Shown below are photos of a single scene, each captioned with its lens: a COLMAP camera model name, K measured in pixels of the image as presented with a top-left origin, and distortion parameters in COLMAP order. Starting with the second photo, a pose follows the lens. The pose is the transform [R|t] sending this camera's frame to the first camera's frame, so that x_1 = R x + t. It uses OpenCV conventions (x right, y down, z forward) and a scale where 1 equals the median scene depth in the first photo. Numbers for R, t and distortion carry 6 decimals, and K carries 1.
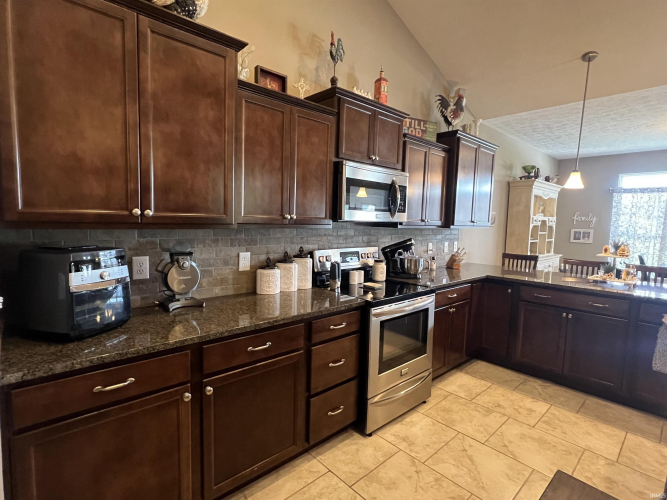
lens RADIAL K [[340.0, 0, 334.0], [0, 340.0, 248.9], [0, 0, 1]] dist [0.002825, -0.000775]
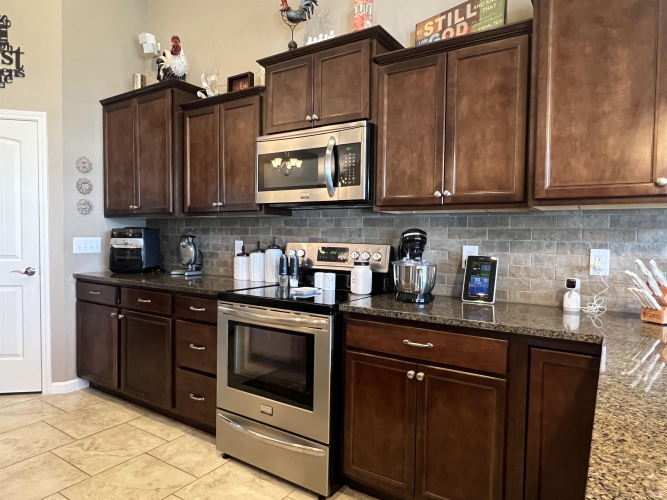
lens RADIAL K [[429.6, 0, 332.5], [0, 429.6, 251.6], [0, 0, 1]] dist [0.001008, -0.008490]
pose [[0.244195, 0.014457, -0.969618, 0.992889], [-0.088968, 0.996006, -0.007556, 0.024991], [0.965636, 0.088110, 0.244506, 0.798089]]
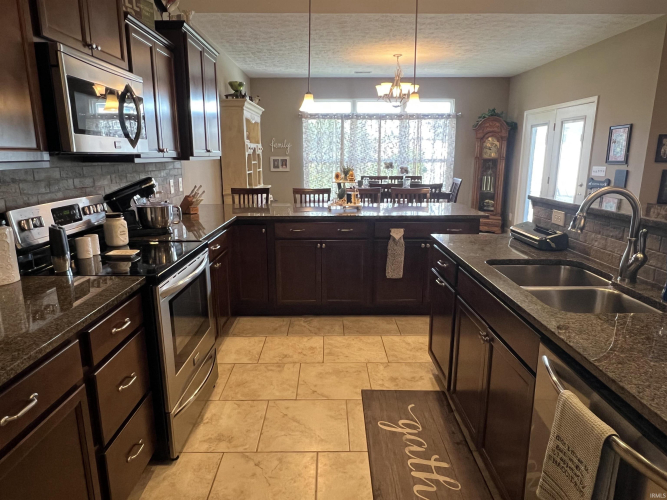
lens RADIAL K [[429.6, 0, 331.1], [0, 429.6, 249.5], [0, 0, 1]] dist [0.001008, -0.008490]
pose [[0.674585, -0.186777, 0.714178, -0.198117], [0.082094, 0.980442, 0.178869, -0.014527], [-0.733619, -0.062032, 0.676724, 0.147603]]
